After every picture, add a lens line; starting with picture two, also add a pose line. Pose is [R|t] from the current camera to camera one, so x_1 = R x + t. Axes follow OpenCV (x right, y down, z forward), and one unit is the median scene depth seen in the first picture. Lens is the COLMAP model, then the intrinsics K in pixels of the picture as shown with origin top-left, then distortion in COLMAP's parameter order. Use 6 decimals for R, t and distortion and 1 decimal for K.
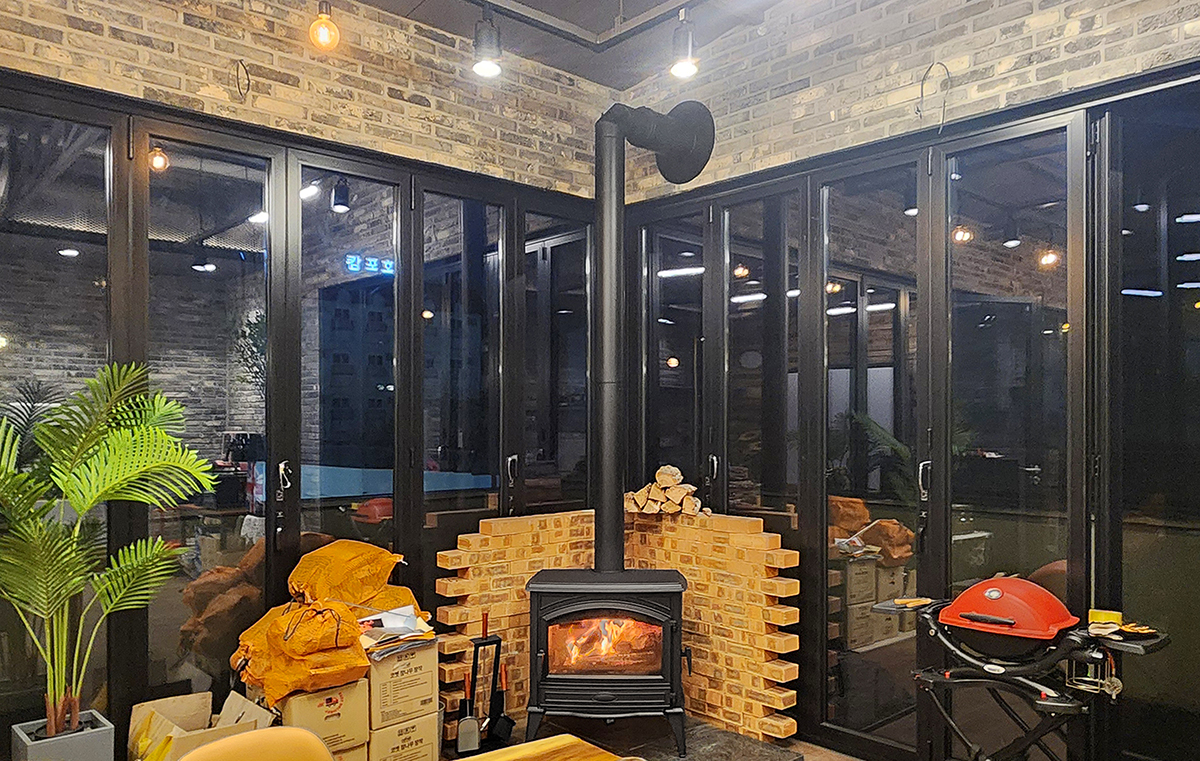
lens RADIAL K [[848.0, 0, 652.6], [0, 848.0, 446.8], [0, 0, 1]] dist [-0.003880, 0.004976]
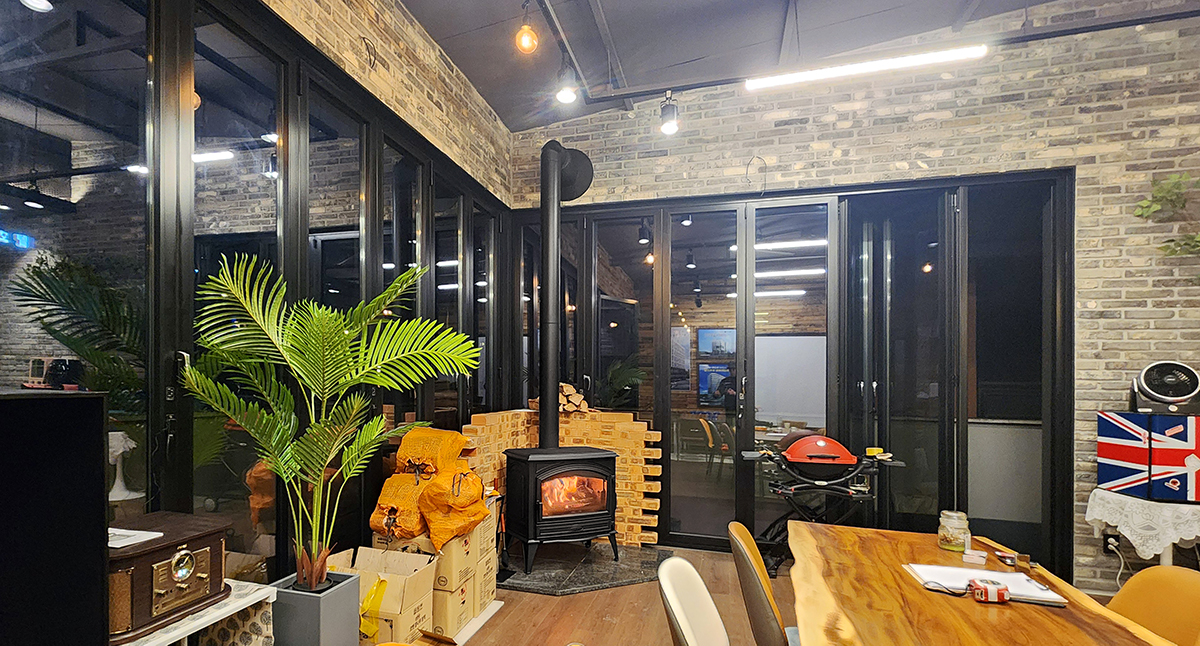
lens RADIAL K [[563.7, 0, 471.2], [0, 563.7, 403.7], [0, 0, 1]] dist [0.001821, 0.001379]
pose [[0.889349, 0.007407, 0.457169, -0.685342], [-0.008696, 0.999962, 0.000715, 0.072092], [-0.457146, -0.004612, 0.889380, 0.183807]]
